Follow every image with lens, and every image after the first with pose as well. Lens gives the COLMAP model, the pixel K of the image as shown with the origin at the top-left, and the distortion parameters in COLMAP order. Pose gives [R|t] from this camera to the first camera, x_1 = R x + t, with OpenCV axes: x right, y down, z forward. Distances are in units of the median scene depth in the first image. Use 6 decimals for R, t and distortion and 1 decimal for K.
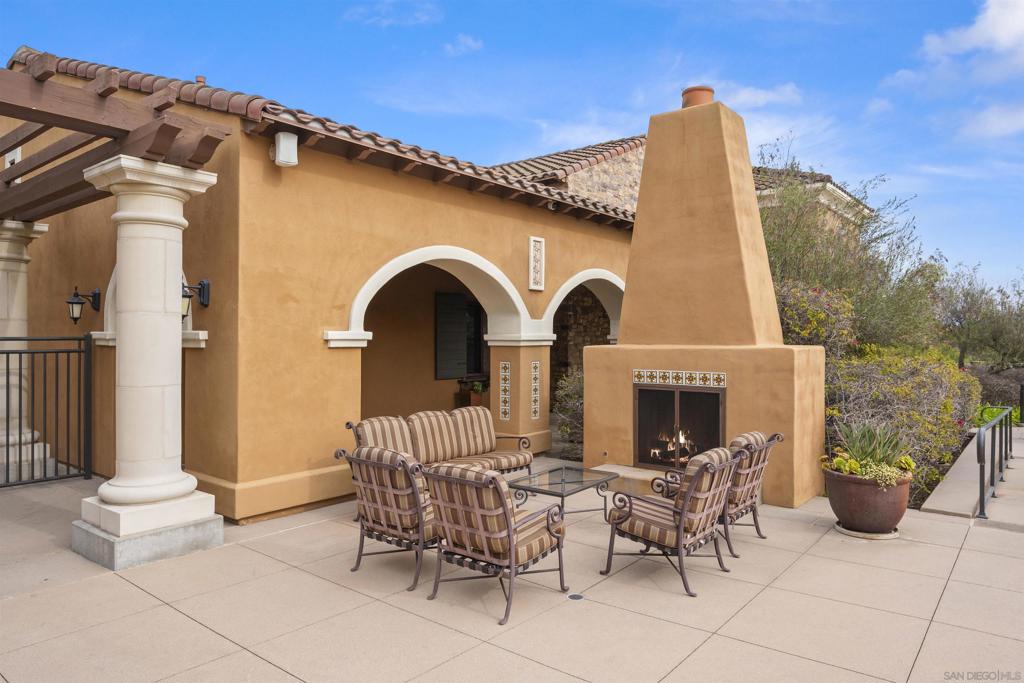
lens RADIAL K [[661.6, 0, 512.0], [0, 661.6, 341.5], [0, 0, 1]] dist [-0.002411, -0.000113]
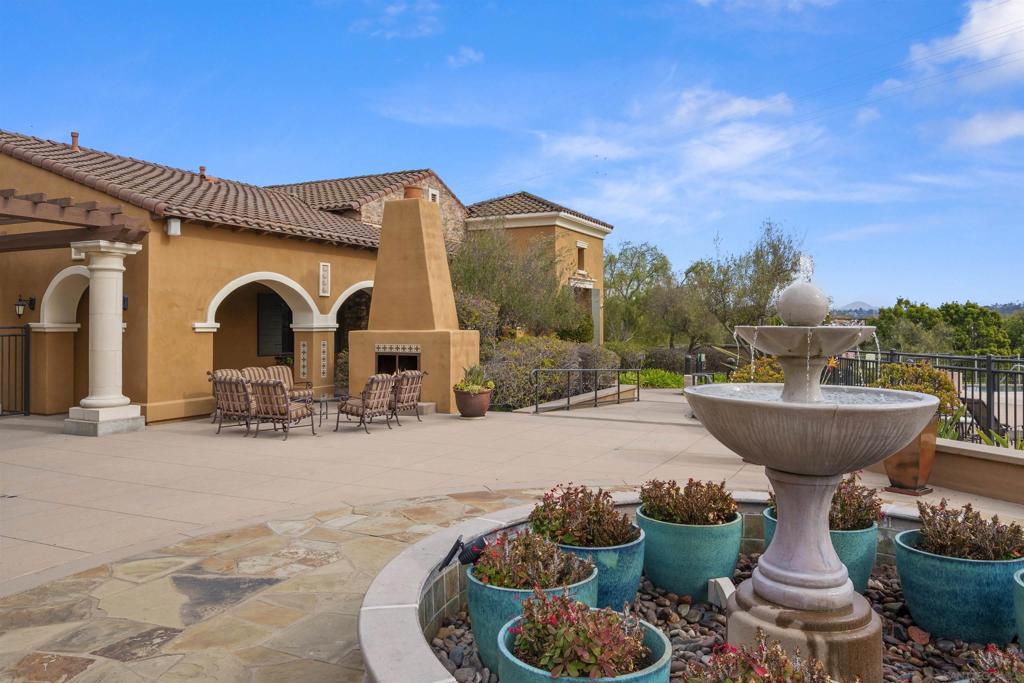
lens RADIAL K [[728.6, 0, 510.1], [0, 728.6, 322.9], [0, 0, 1]] dist [-0.001217, 0.000504]
pose [[0.976978, -0.000913, 0.213337, 0.134763], [0.002782, 0.999960, -0.008459, 0.003352], [-0.213320, 0.008858, 0.976942, -1.090973]]
